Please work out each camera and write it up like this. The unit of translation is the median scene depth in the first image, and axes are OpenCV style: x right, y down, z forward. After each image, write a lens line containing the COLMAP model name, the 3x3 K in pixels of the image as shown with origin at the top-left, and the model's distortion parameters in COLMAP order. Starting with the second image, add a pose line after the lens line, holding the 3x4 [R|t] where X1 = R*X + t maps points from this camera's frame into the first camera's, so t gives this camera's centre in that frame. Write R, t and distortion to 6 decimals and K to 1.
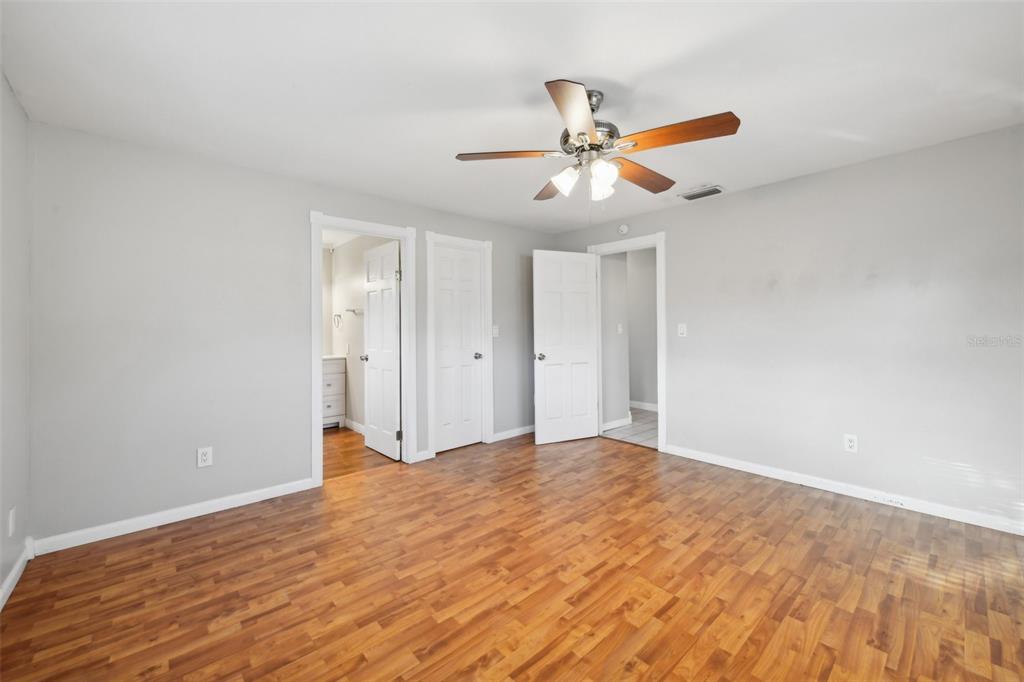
lens RADIAL K [[413.0, 0, 510.6], [0, 413.0, 328.4], [0, 0, 1]] dist [-0.001651, -0.000221]
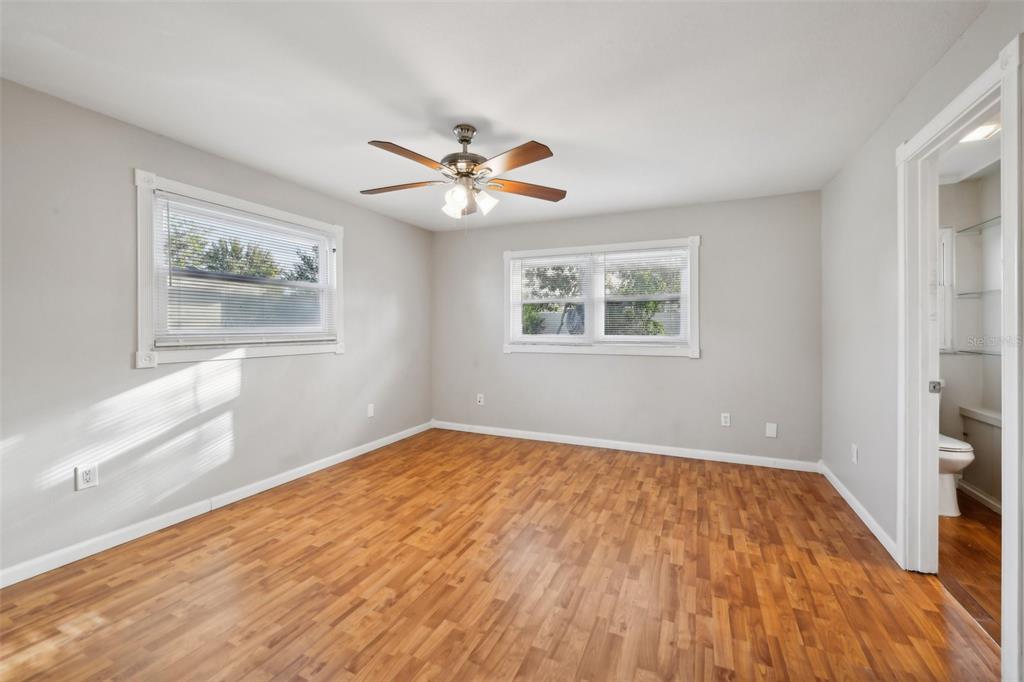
lens RADIAL K [[413.0, 0, 510.6], [0, 413.0, 328.4], [0, 0, 1]] dist [-0.001651, -0.000221]
pose [[-0.915630, 0.009197, -0.401916, 0.520078], [0.007776, 0.999956, 0.005168, 0.002948], [0.401946, 0.001606, -0.915662, 2.001834]]
